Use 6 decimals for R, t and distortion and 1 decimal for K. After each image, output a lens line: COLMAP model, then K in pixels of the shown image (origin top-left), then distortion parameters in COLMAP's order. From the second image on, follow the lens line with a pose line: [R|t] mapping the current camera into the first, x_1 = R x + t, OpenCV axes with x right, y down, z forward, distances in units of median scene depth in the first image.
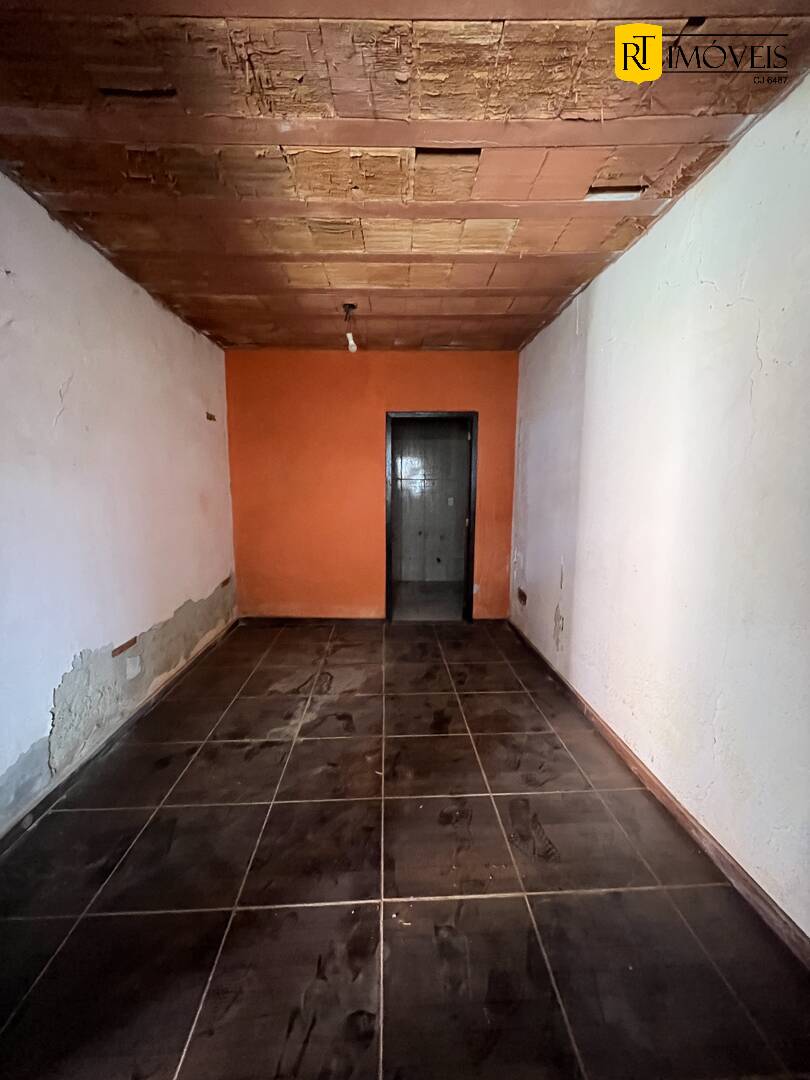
lens RADIAL K [[436.1, 0, 405.2], [0, 436.1, 539.1], [0, 0, 1]] dist [-0.003039, 0.000263]
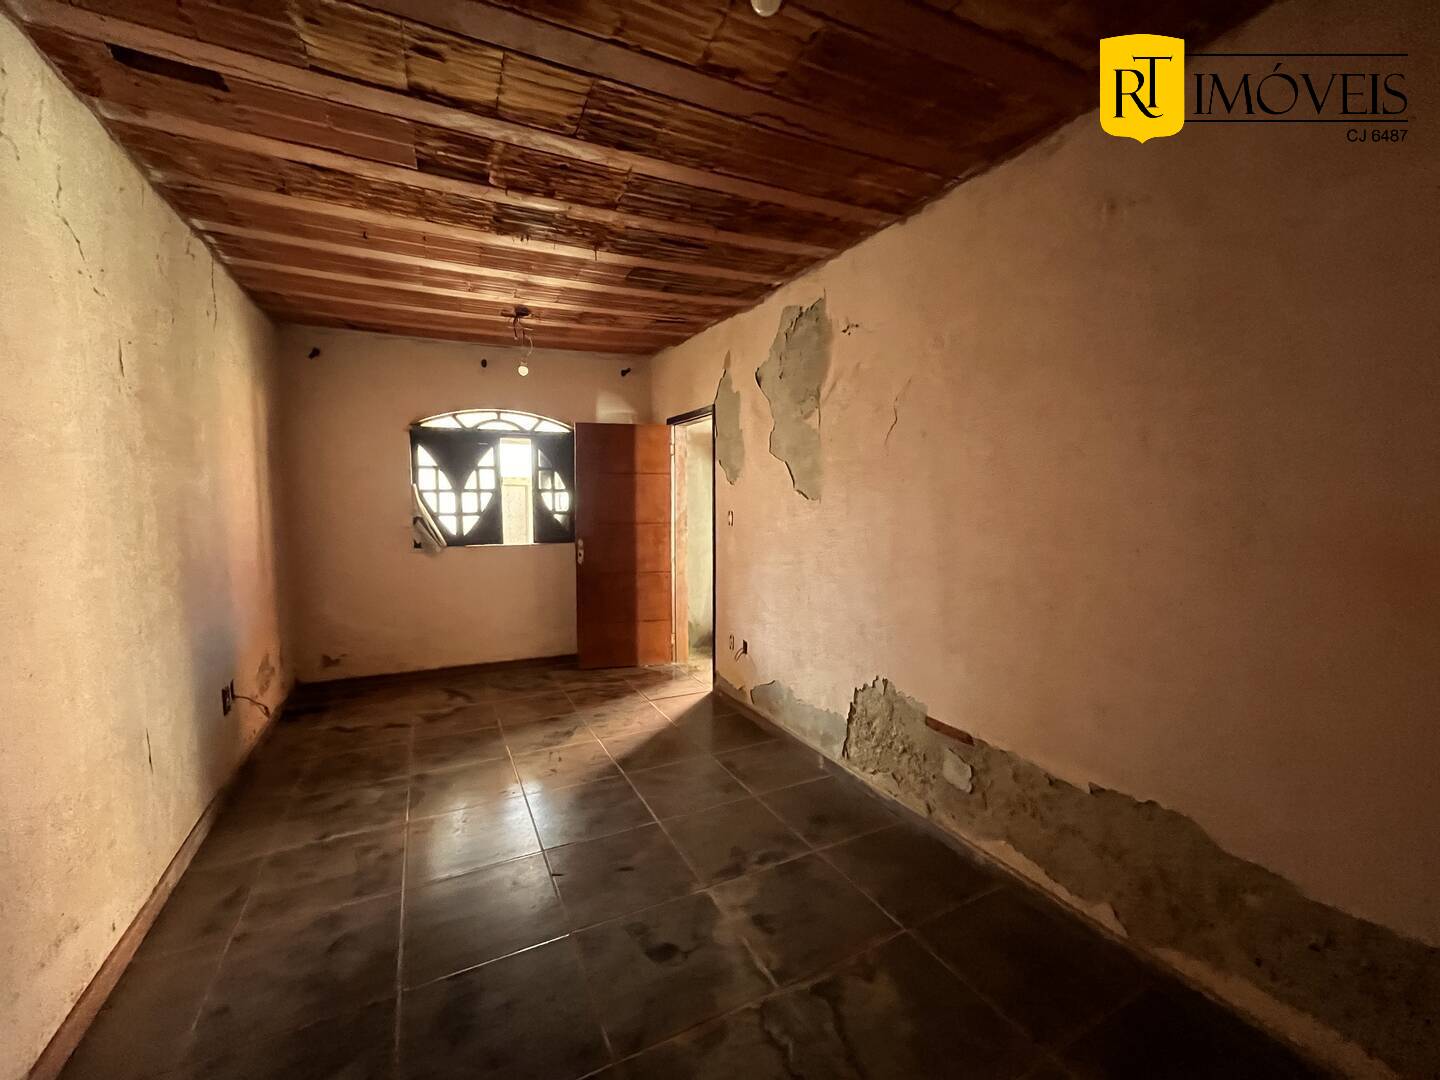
lens RADIAL K [[581.5, 0, 720.6], [0, 581.5, 541.8], [0, 0, 1]] dist [-0.003039, 0.000263]
pose [[-0.908952, 0.027441, -0.415998, 0.082290], [-0.056527, 0.980505, 0.188190, -0.229921], [0.413052, 0.194570, -0.889680, 1.783753]]
